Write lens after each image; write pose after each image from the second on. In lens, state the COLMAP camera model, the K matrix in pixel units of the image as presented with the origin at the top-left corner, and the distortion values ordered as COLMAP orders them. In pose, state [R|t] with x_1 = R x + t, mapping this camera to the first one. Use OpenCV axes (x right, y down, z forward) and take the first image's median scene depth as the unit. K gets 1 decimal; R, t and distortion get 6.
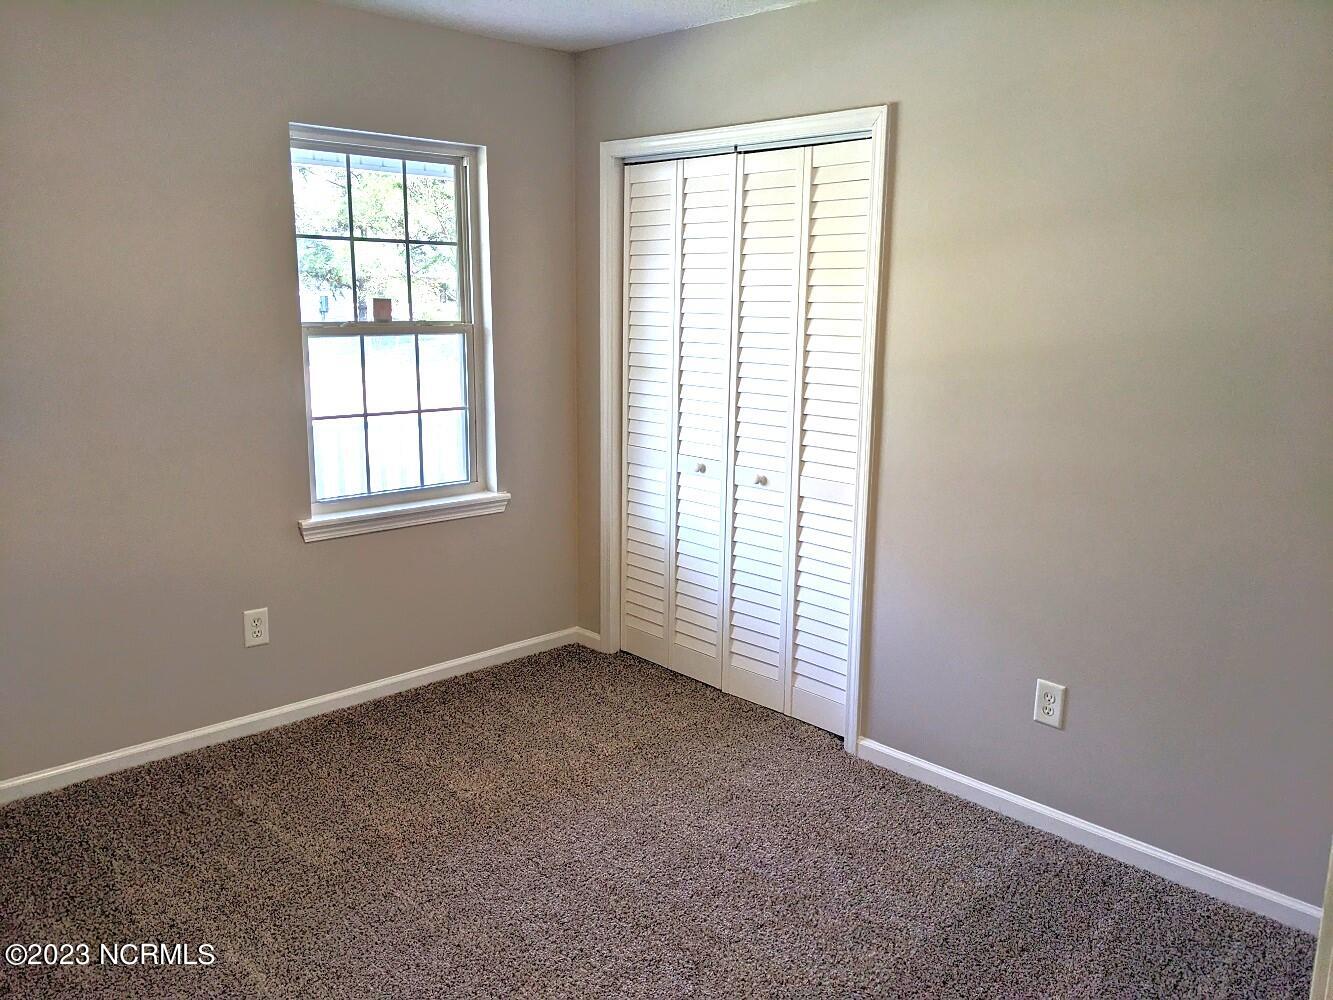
lens RADIAL K [[1042.4, 0, 667.8], [0, 1042.4, 499.6], [0, 0, 1]] dist [-0.003481, -0.035499]
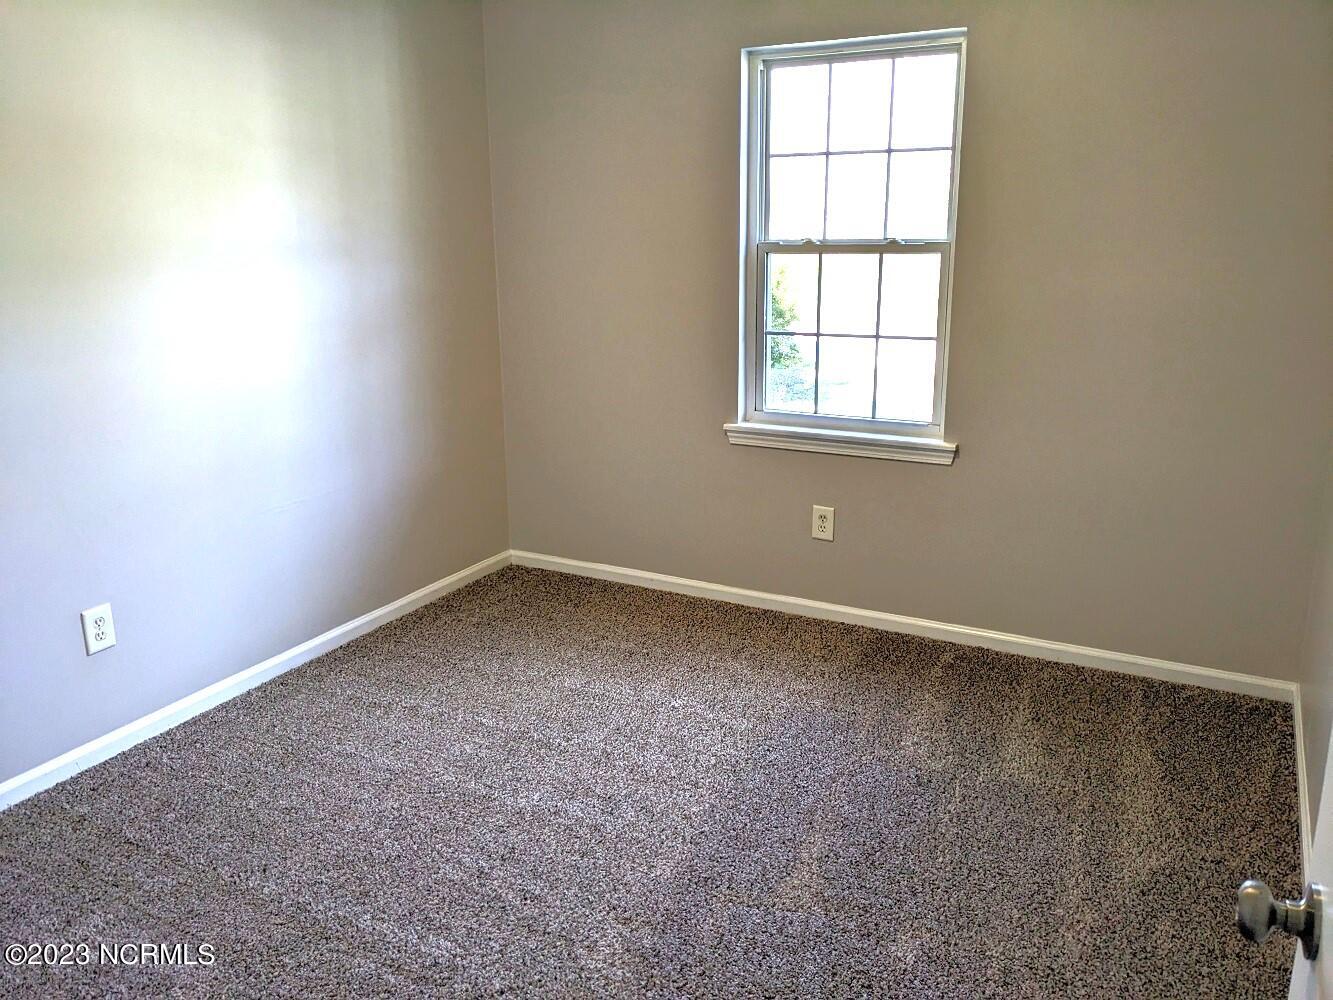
lens RADIAL K [[1042.4, 0, 666.4], [0, 1042.4, 500.8], [0, 0, 1]] dist [-0.003481, -0.035499]
pose [[0.296494, 0.242295, -0.923788, 0.599742], [-0.158475, 0.966354, 0.202596, -0.101759], [0.941795, 0.086329, 0.324915, 0.529755]]
